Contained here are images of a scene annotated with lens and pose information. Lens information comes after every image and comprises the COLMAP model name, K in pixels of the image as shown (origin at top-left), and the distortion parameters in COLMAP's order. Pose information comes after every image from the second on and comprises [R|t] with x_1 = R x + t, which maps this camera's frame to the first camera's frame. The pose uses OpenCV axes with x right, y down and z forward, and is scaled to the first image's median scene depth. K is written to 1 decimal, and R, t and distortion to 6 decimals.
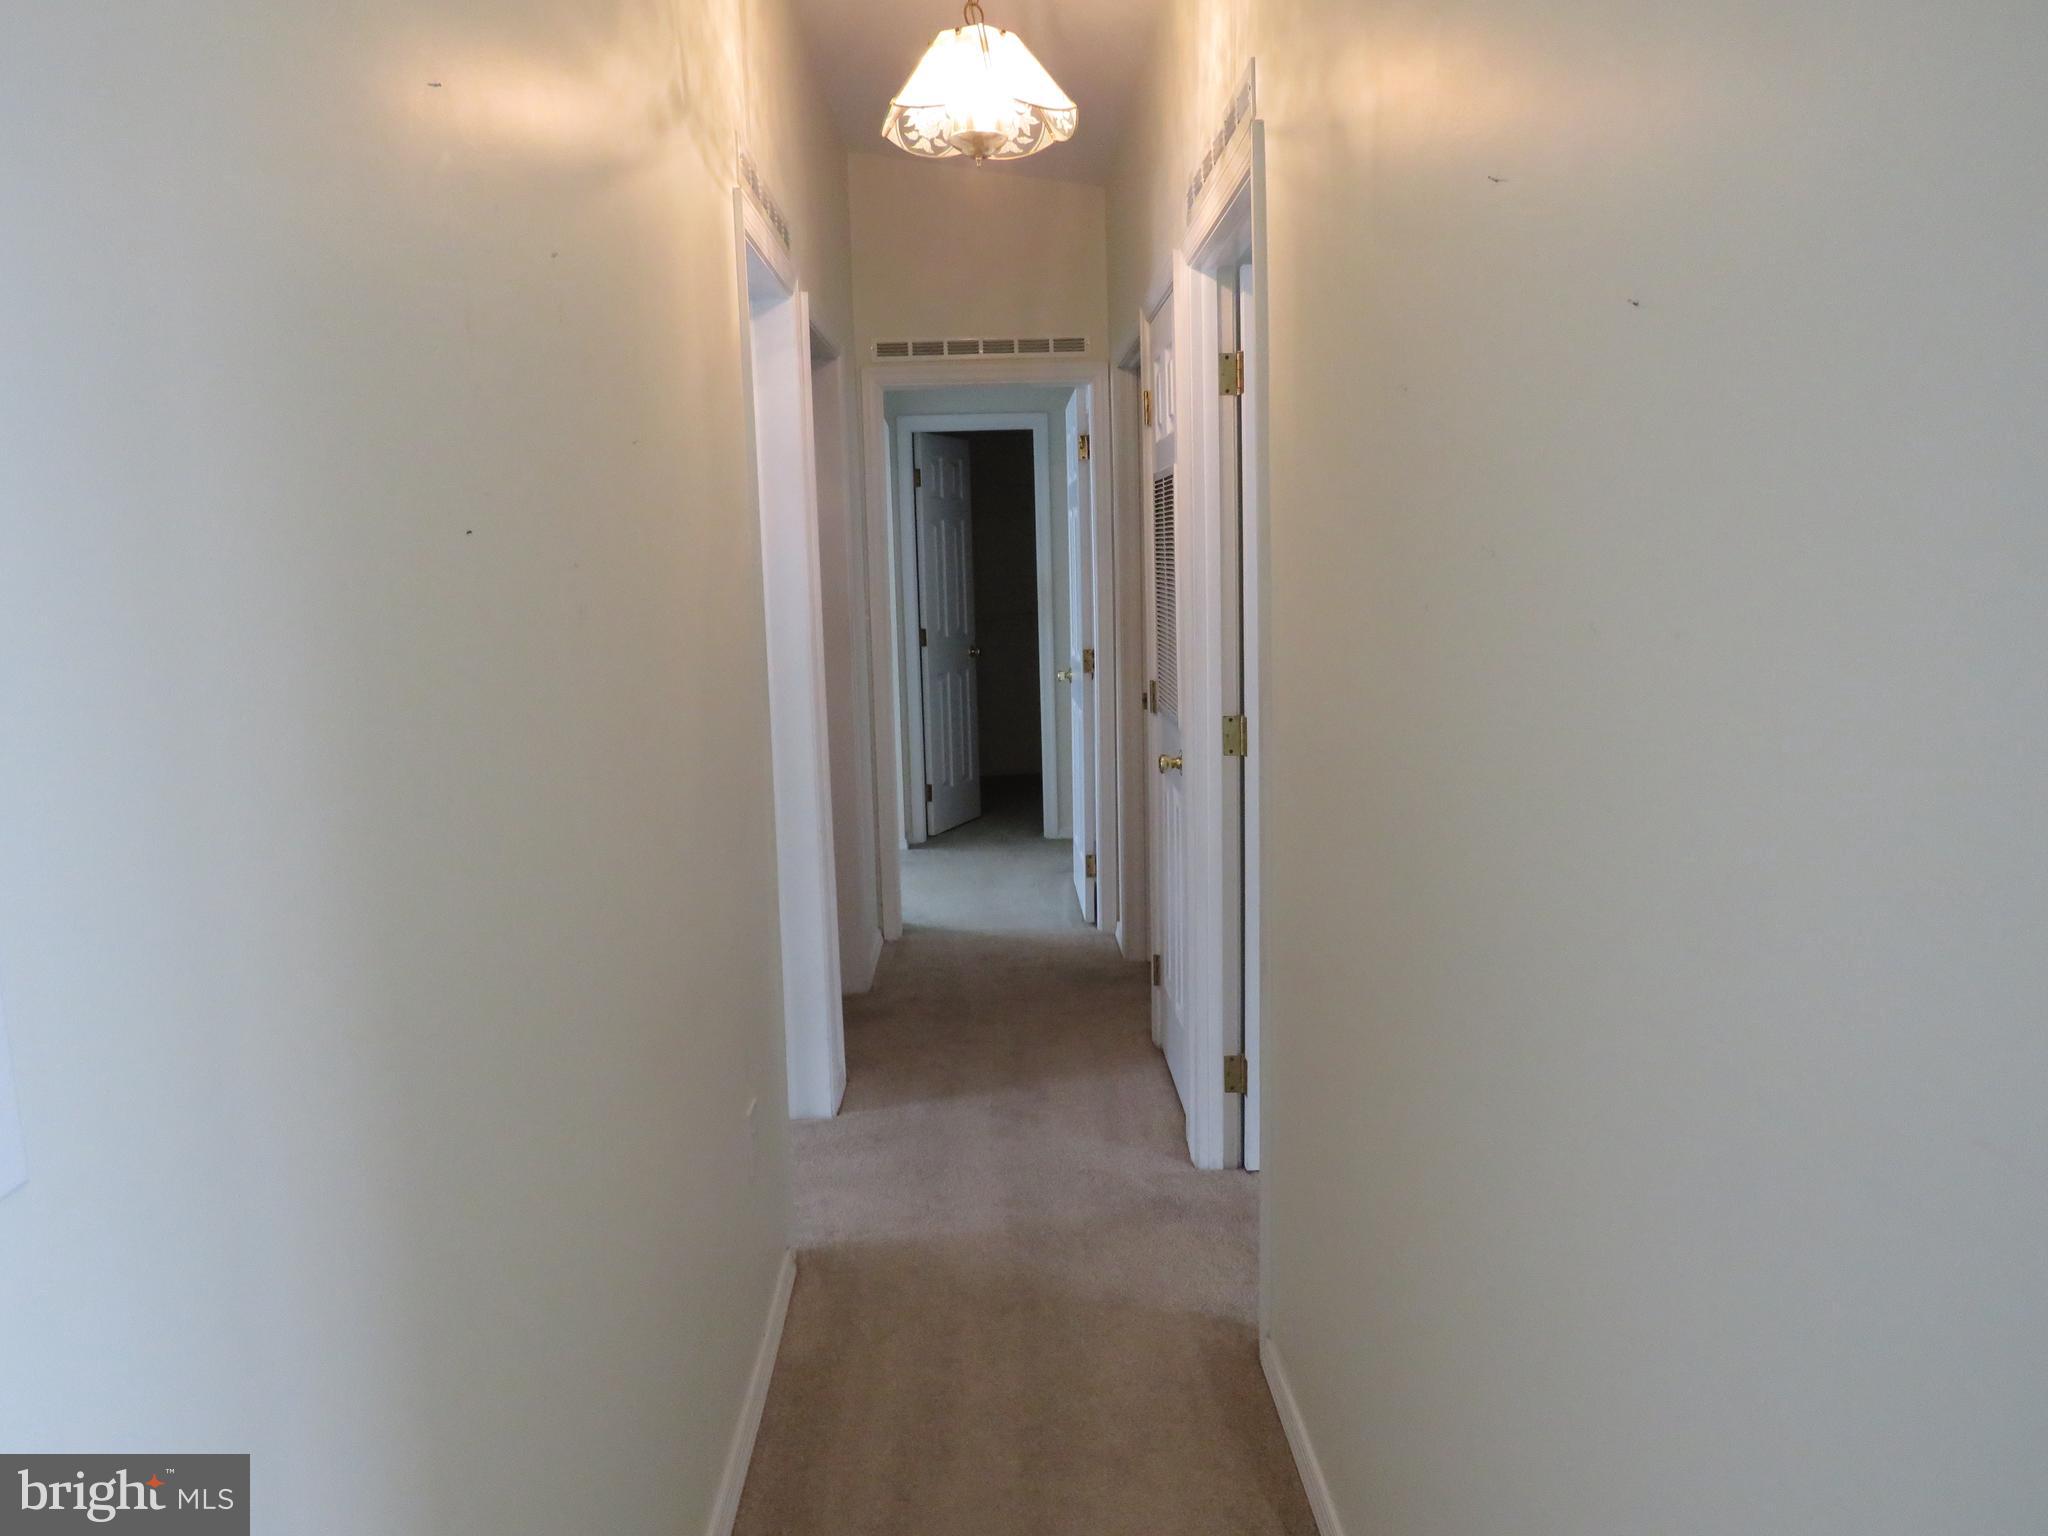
lens RADIAL K [[1482.9, 0, 1025.5], [0, 1482.9, 772.5], [0, 0, 1]] dist [-0.018539, 0.014057]
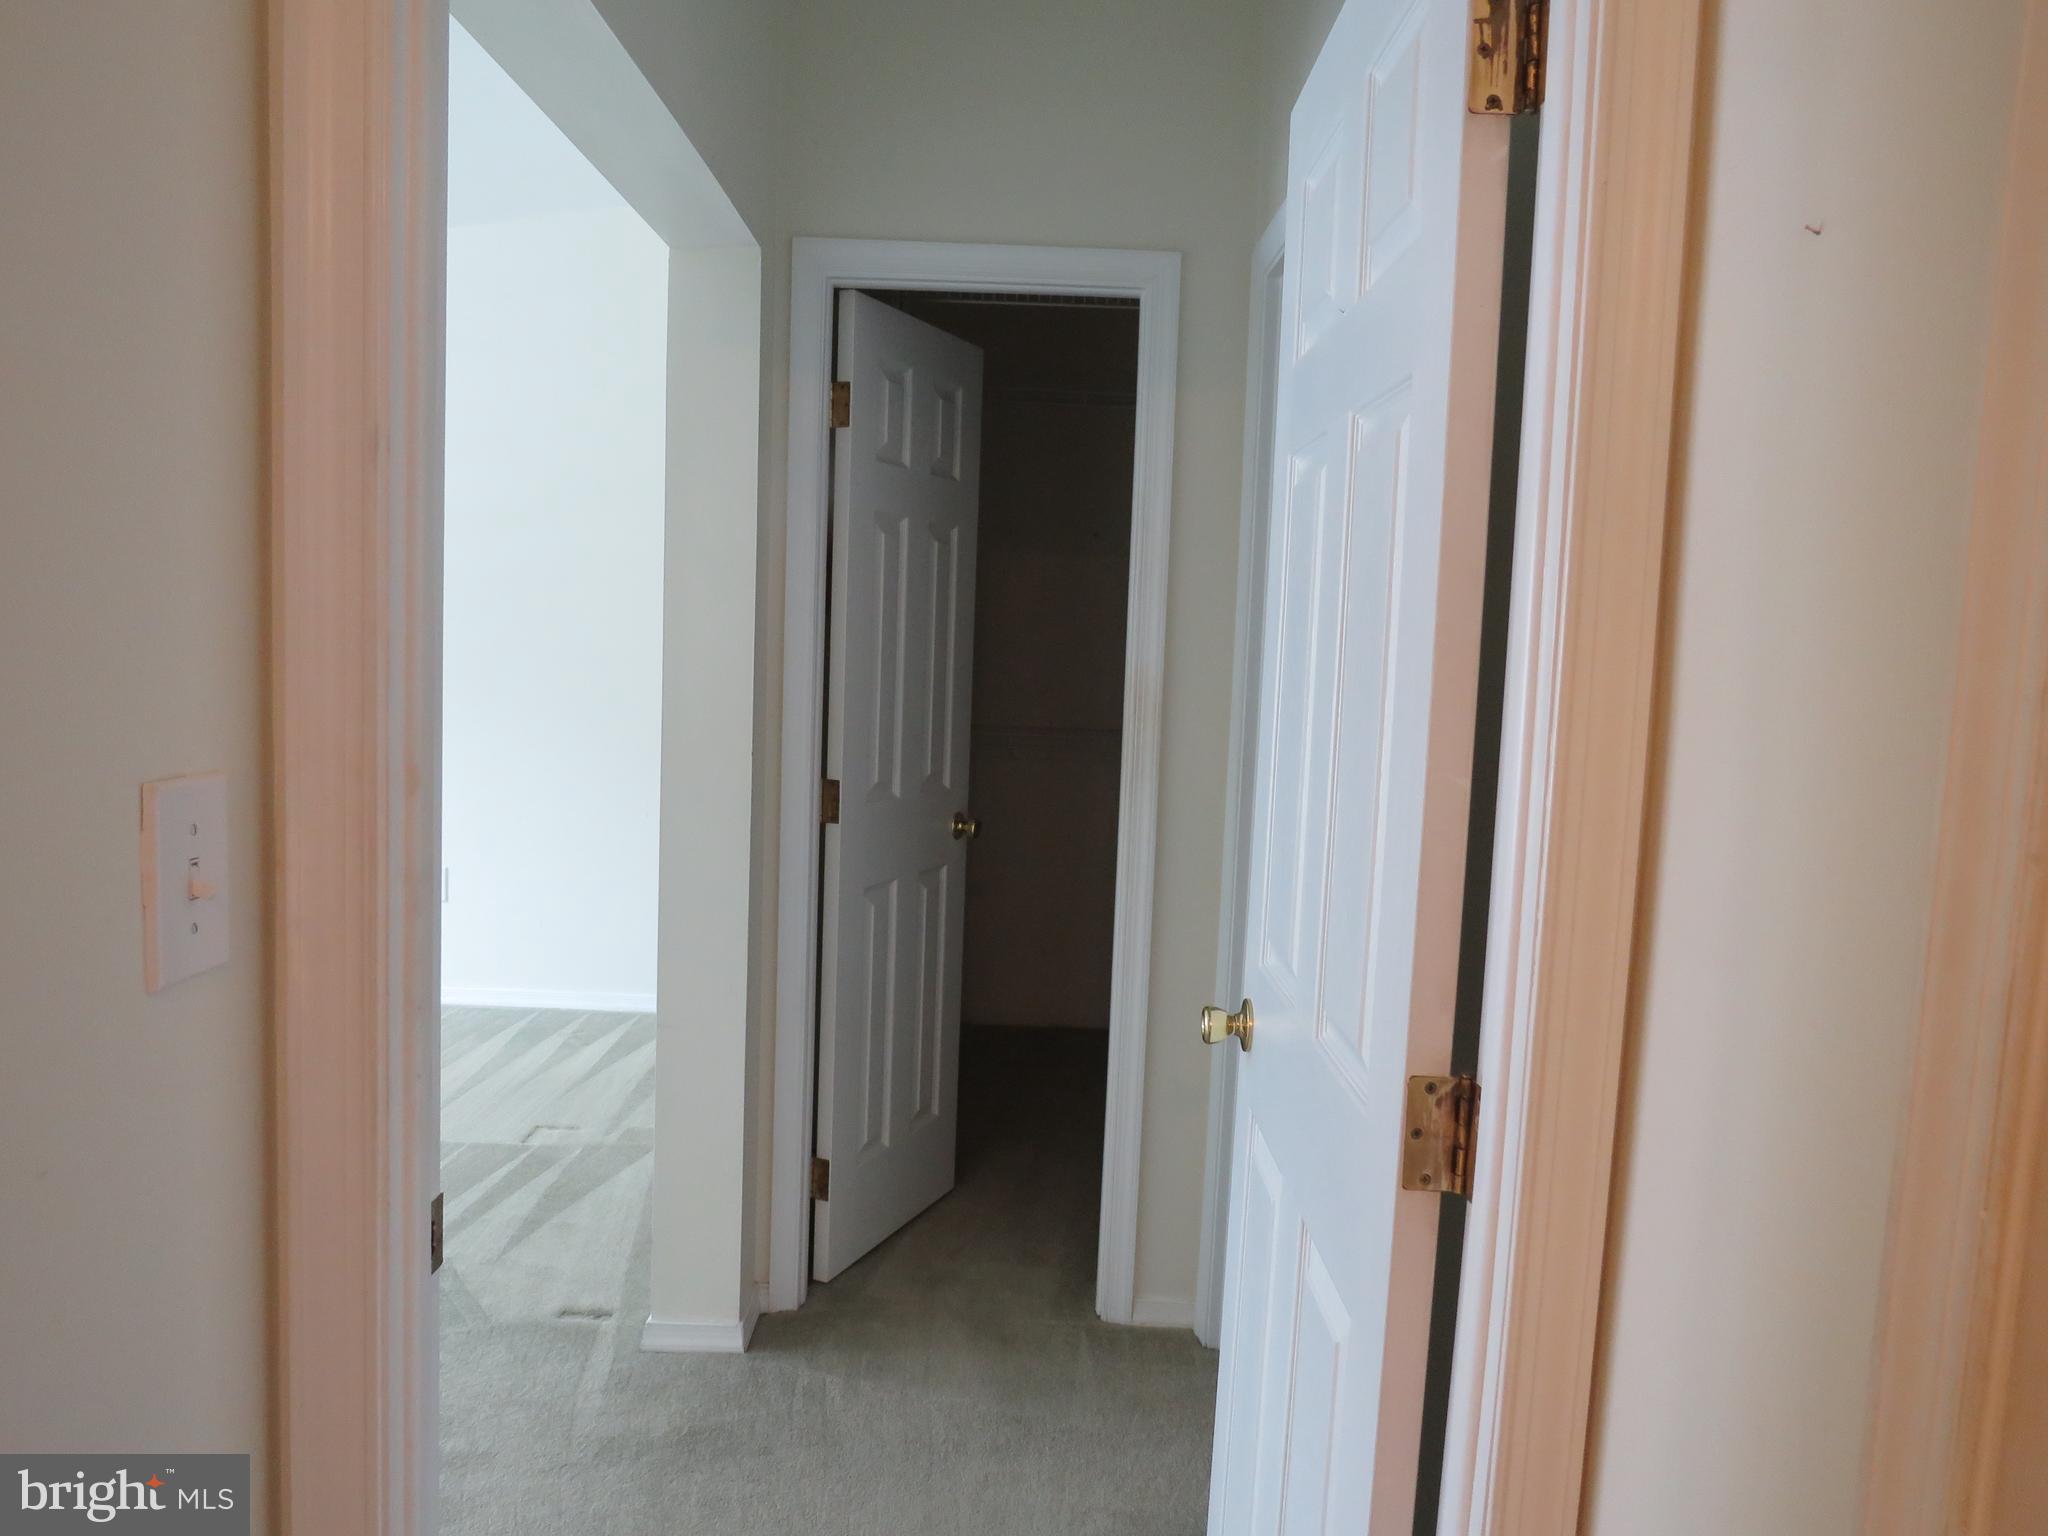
lens RADIAL K [[1482.9, 0, 1025.5], [0, 1482.9, 772.5], [0, 0, 1]] dist [-0.018539, 0.014057]
pose [[0.997453, 0.067838, -0.022025, -0.008022], [-0.068873, 0.996358, -0.050263, -0.080887], [0.018535, 0.051652, 0.998493, 0.589204]]
